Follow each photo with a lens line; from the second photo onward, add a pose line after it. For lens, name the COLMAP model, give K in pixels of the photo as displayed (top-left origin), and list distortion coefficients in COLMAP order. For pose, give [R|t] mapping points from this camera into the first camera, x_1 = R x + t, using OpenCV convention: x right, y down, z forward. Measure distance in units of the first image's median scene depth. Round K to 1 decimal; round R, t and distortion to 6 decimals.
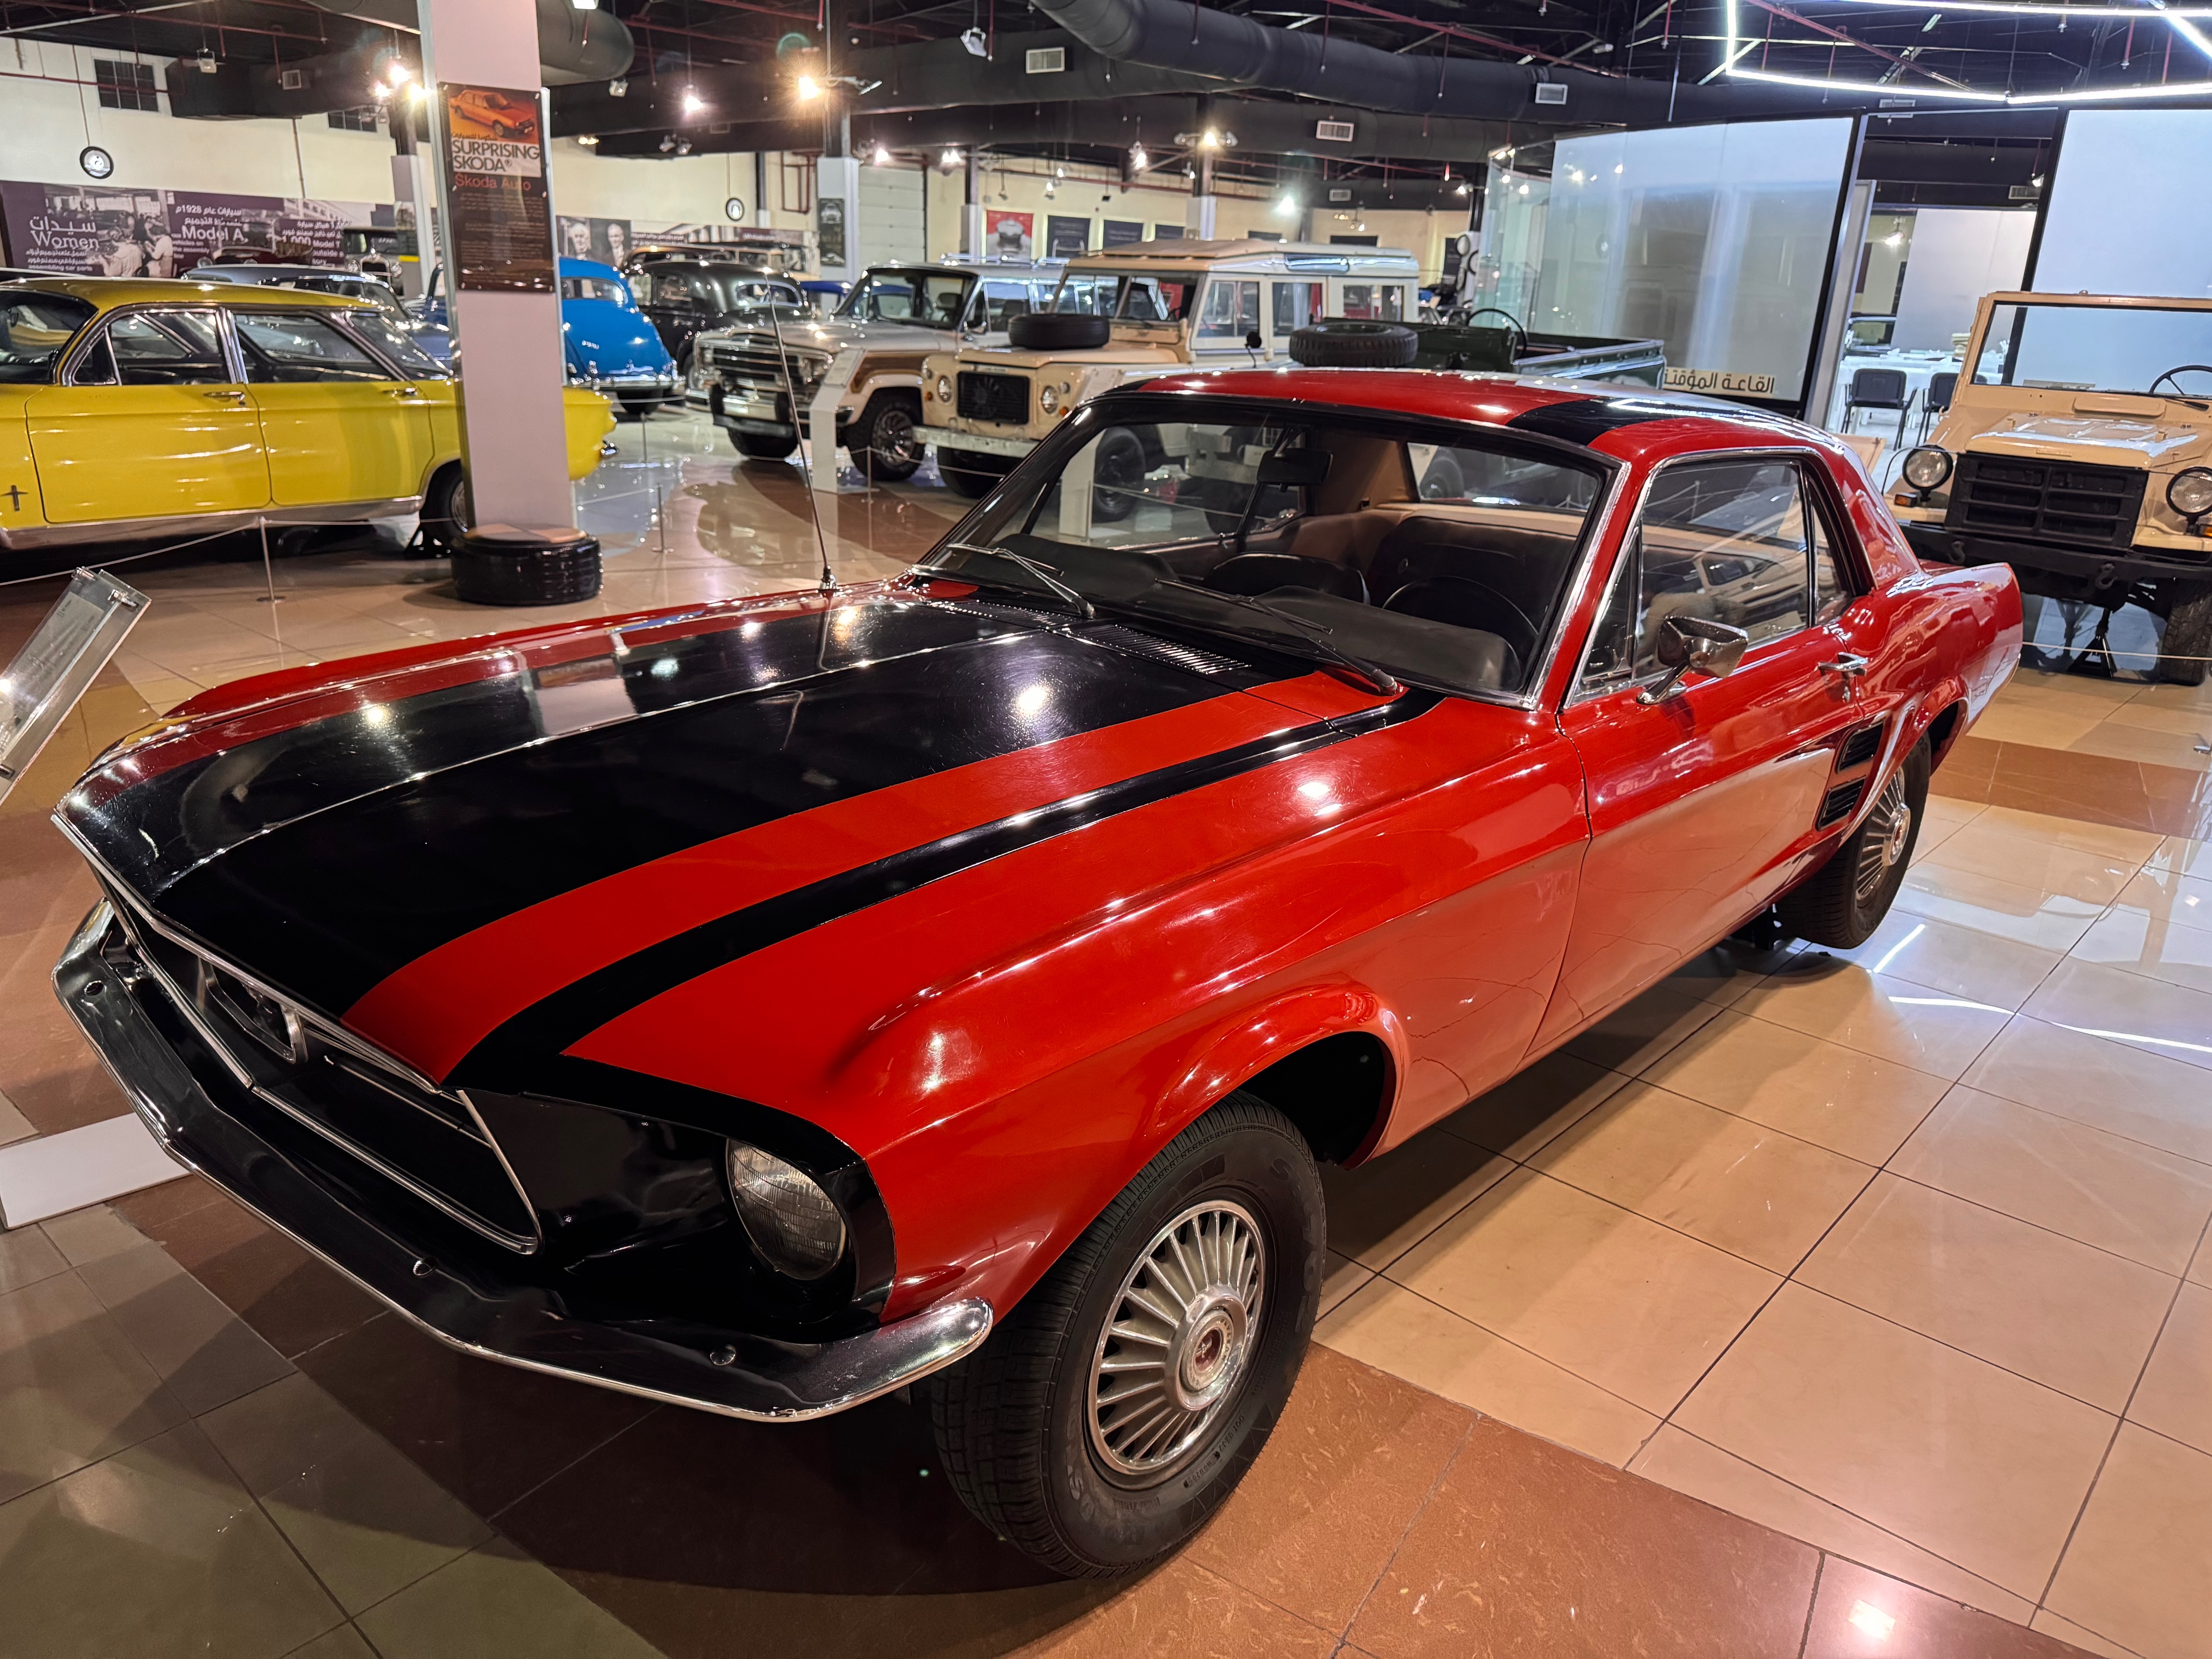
lens RADIAL K [[1571.7, 0, 1100.9], [0, 1571.7, 823.7], [0, 0, 1]] dist [-0.002083, -0.014610]
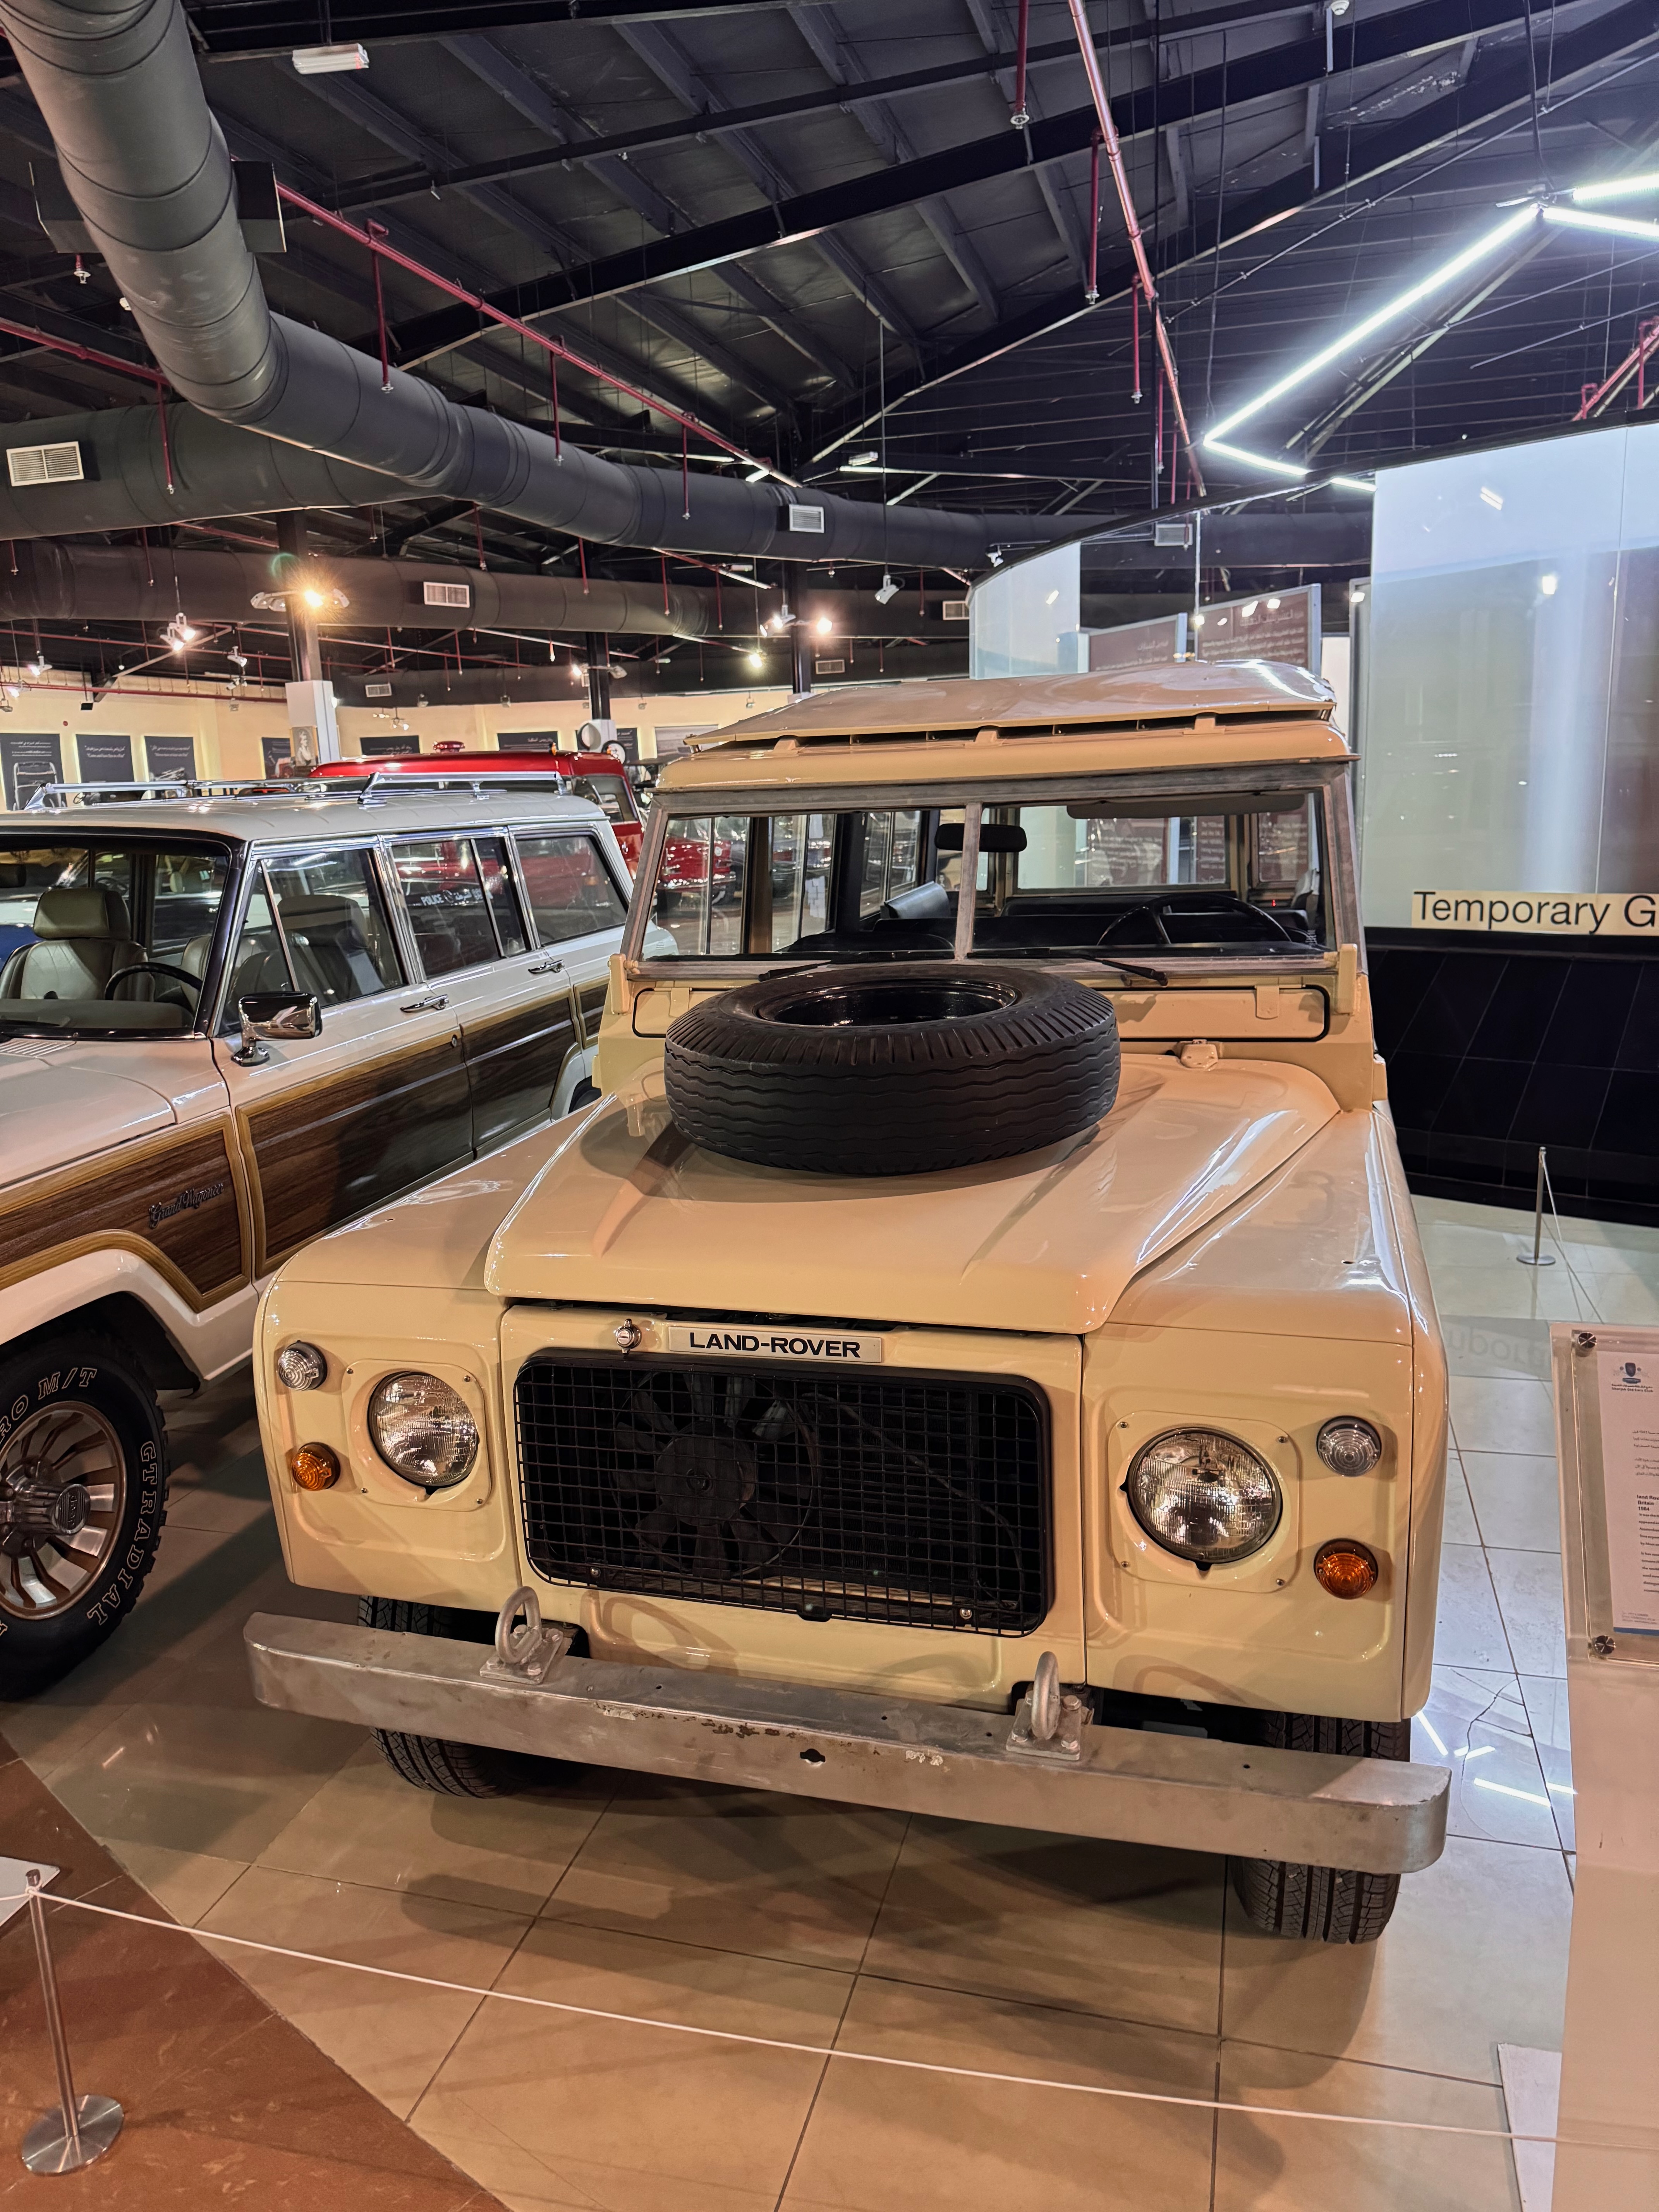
lens RADIAL K [[1571.7, 0, 824.5], [0, 1571.7, 1118.3], [0, 0, 1]] dist [-0.002083, -0.014610]
pose [[0.892140, -0.161078, 0.422066, -0.060797], [0.210308, 0.974946, -0.072459, -0.135148], [-0.399820, 0.153408, 0.903665, 0.371891]]
